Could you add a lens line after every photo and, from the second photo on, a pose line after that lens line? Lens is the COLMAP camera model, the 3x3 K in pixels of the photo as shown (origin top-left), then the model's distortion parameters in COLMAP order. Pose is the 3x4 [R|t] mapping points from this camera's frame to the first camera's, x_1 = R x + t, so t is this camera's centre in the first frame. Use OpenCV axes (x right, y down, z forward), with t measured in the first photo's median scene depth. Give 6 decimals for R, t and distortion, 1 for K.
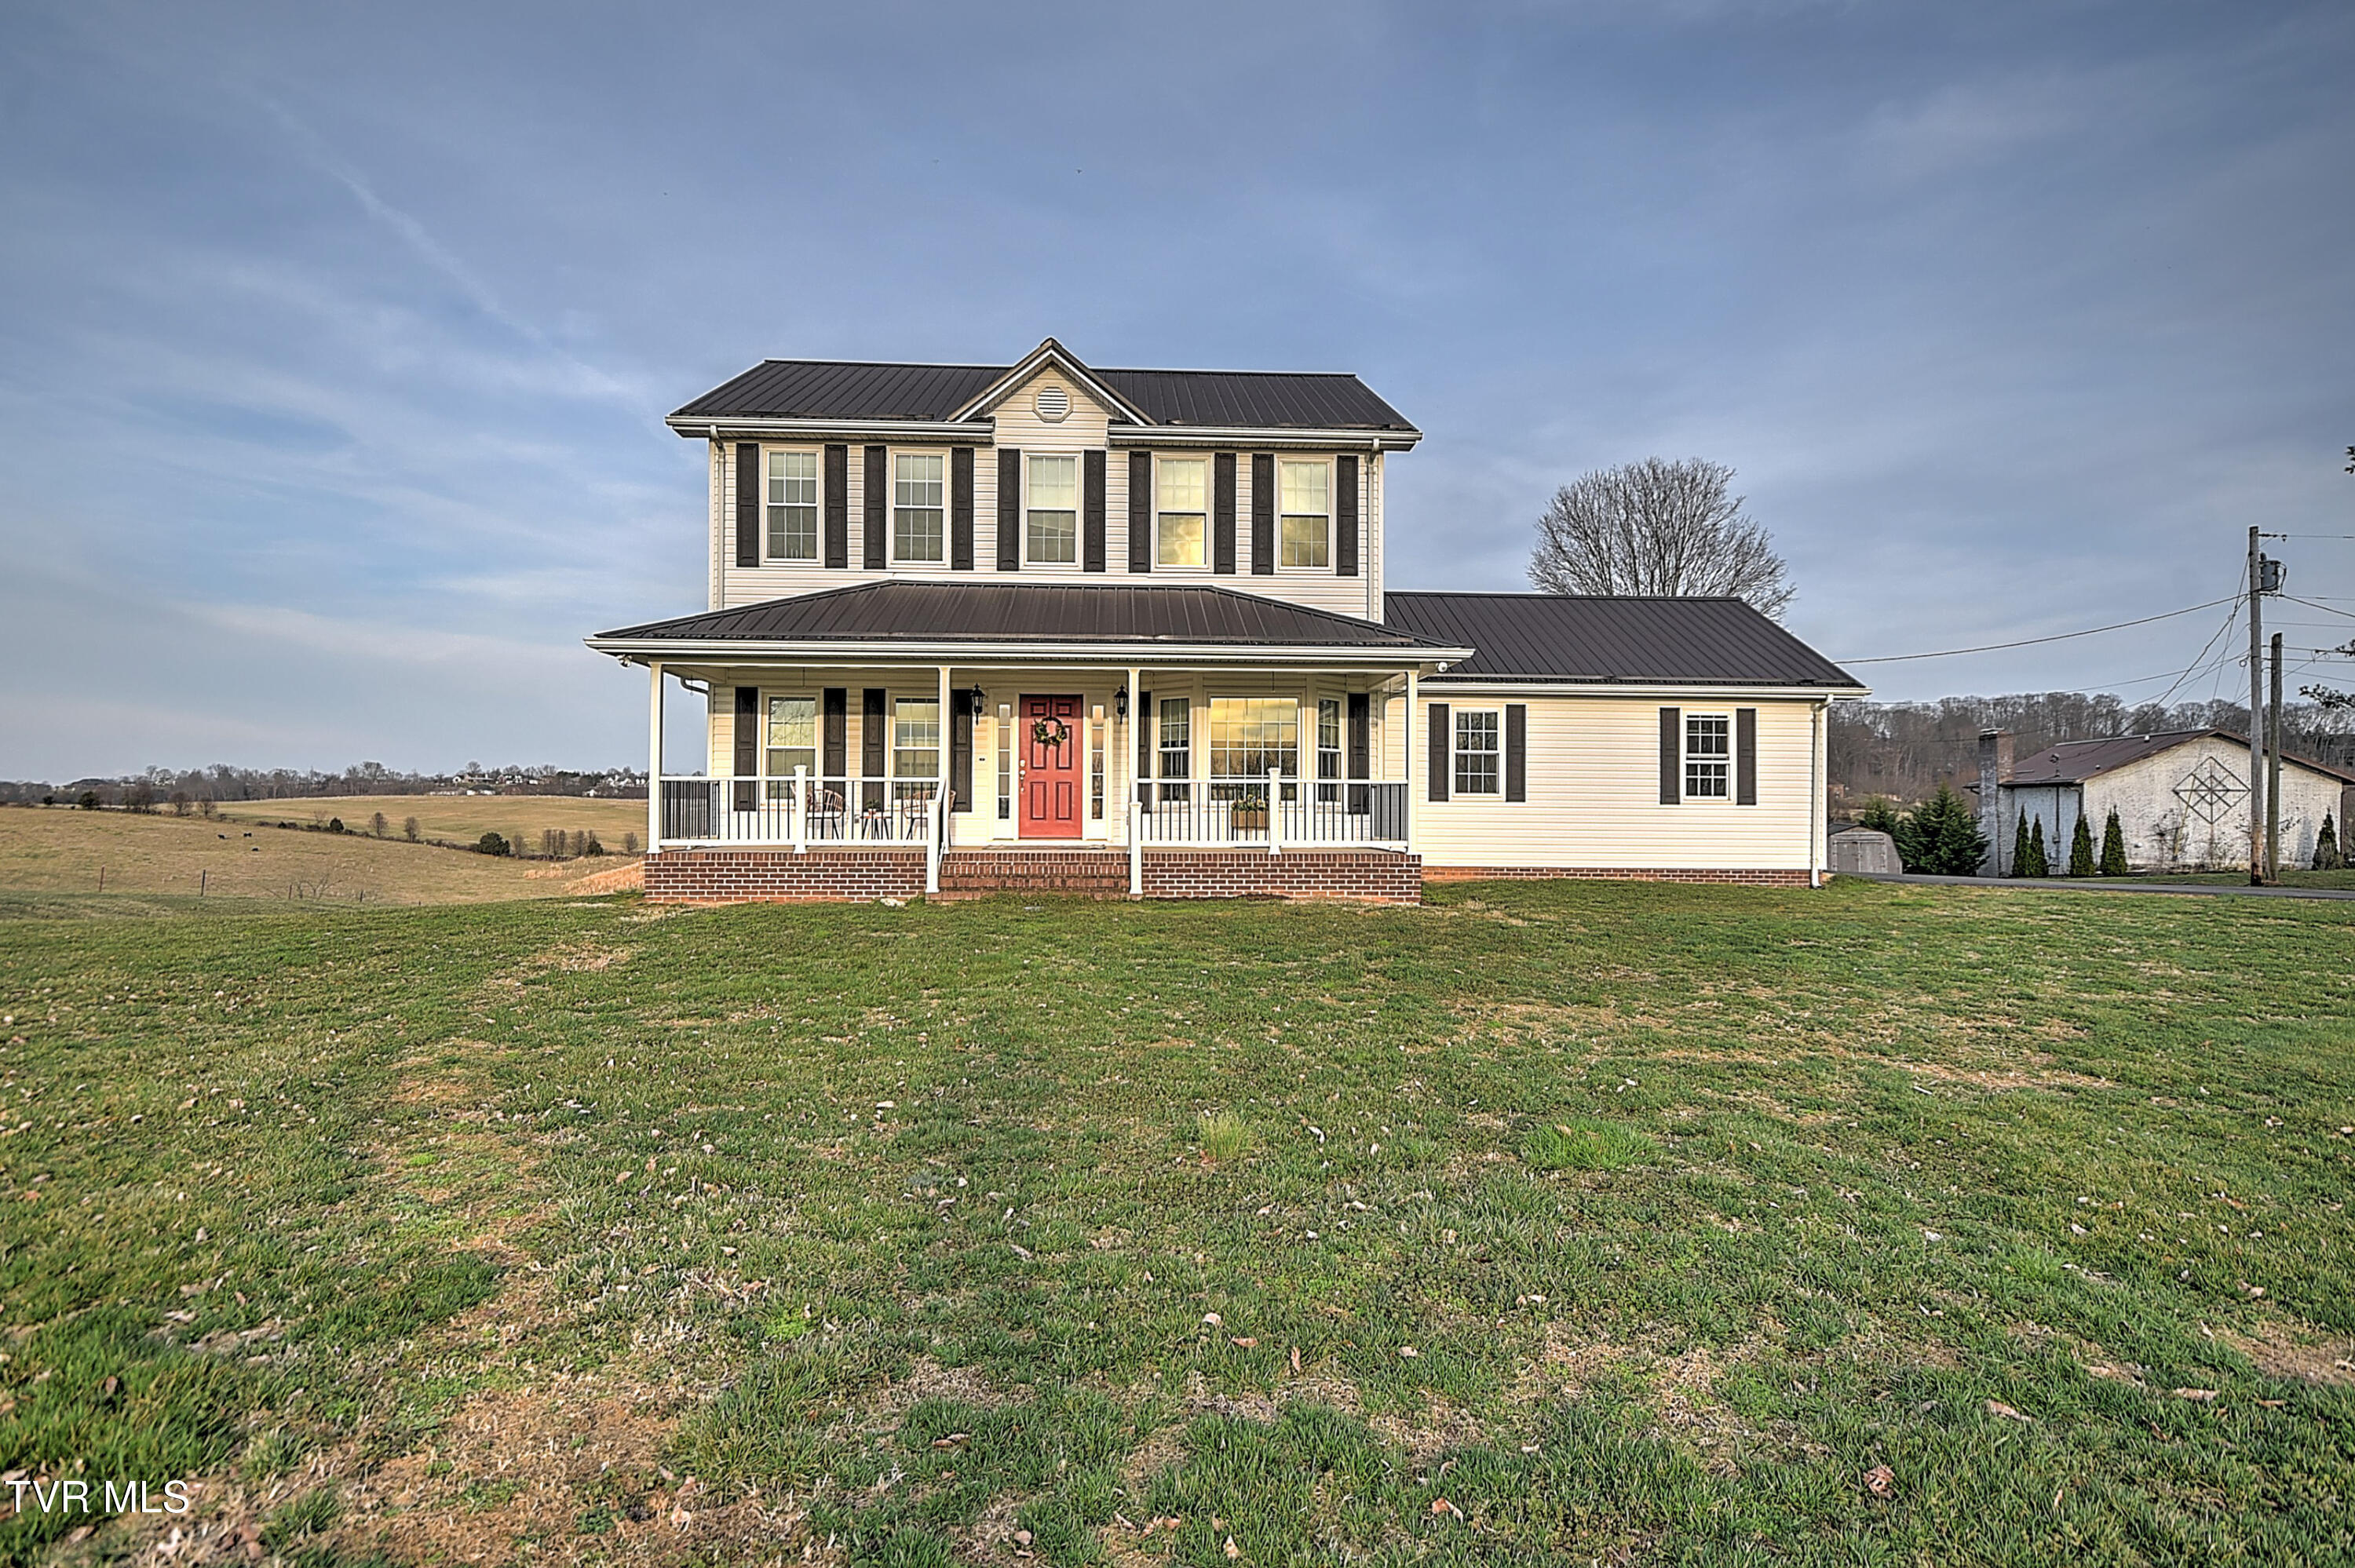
lens RADIAL K [[1293.9, 0, 1183.0], [0, 1293.9, 802.0], [0, 0, 1]] dist [0.029052, 0.002562]
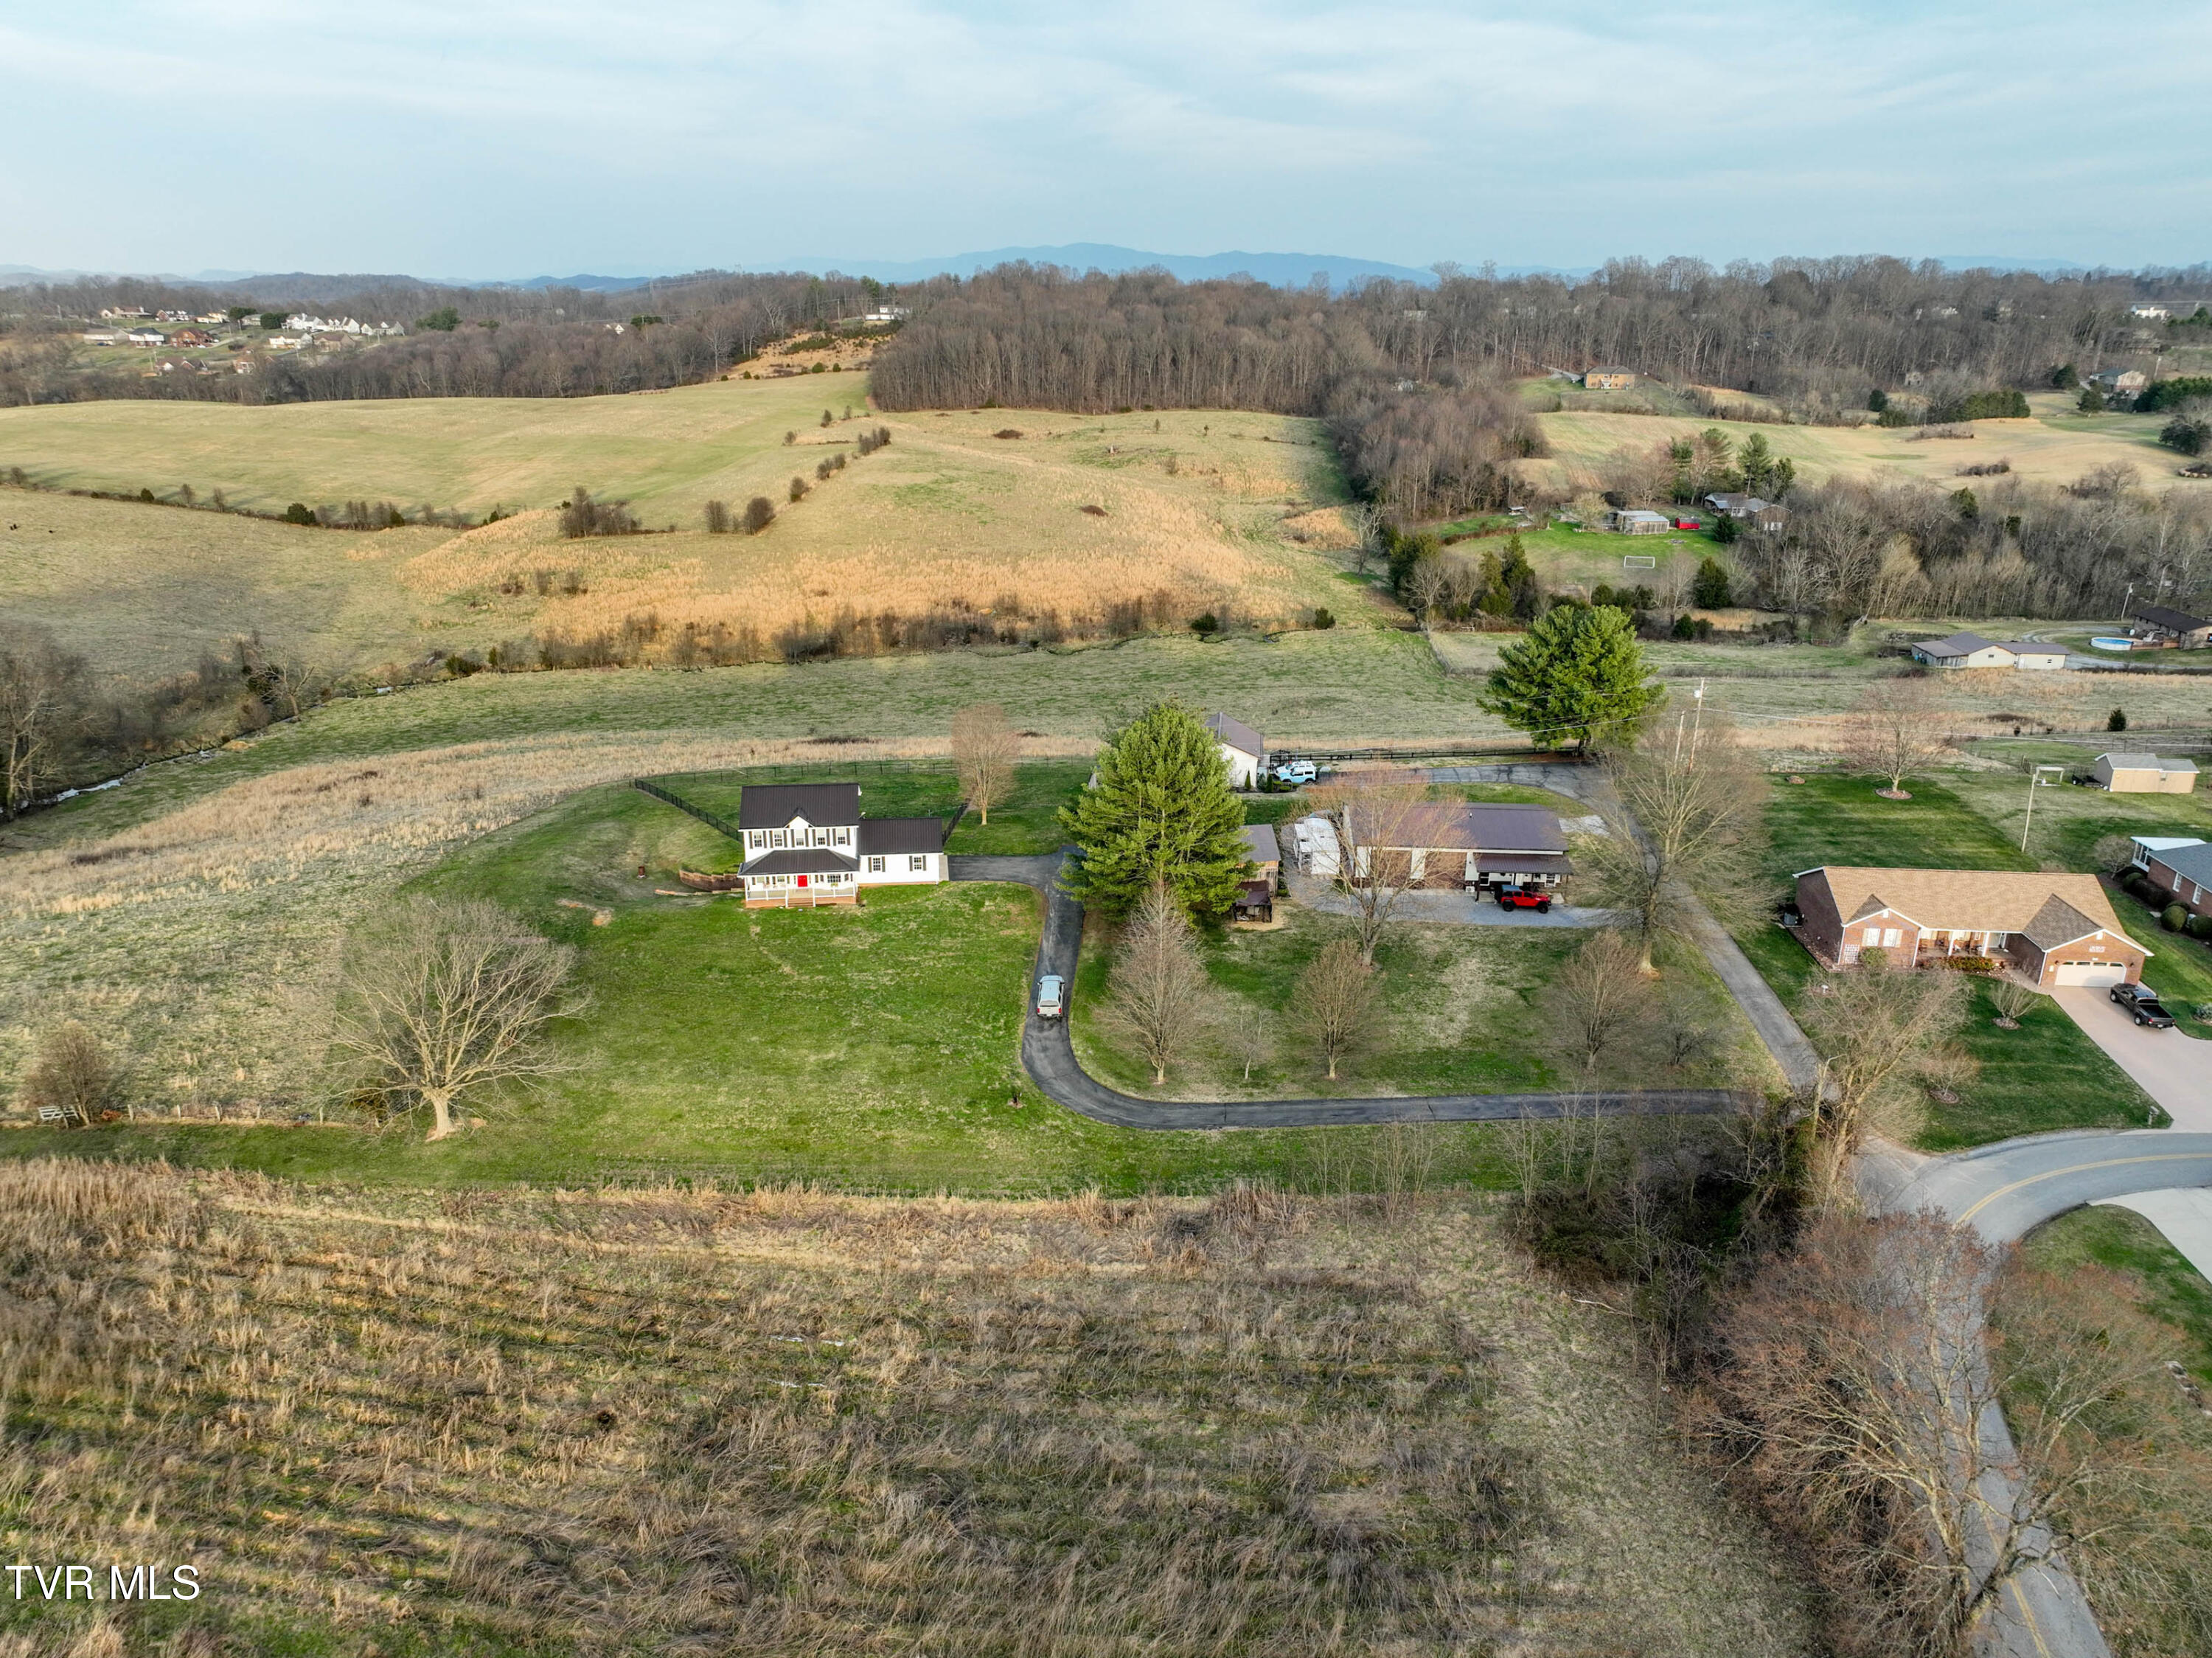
lens RADIAL K [[1551.7, 0, 1118.0], [0, 1551.7, 819.1], [0, 0, 1]] dist [-0.000213, 0.010761]
pose [[0.996662, -0.016935, 0.079861, 0.820894], [-0.010977, 0.941564, 0.336655, -2.811549], [-0.080896, -0.336407, 0.938236, -6.032879]]
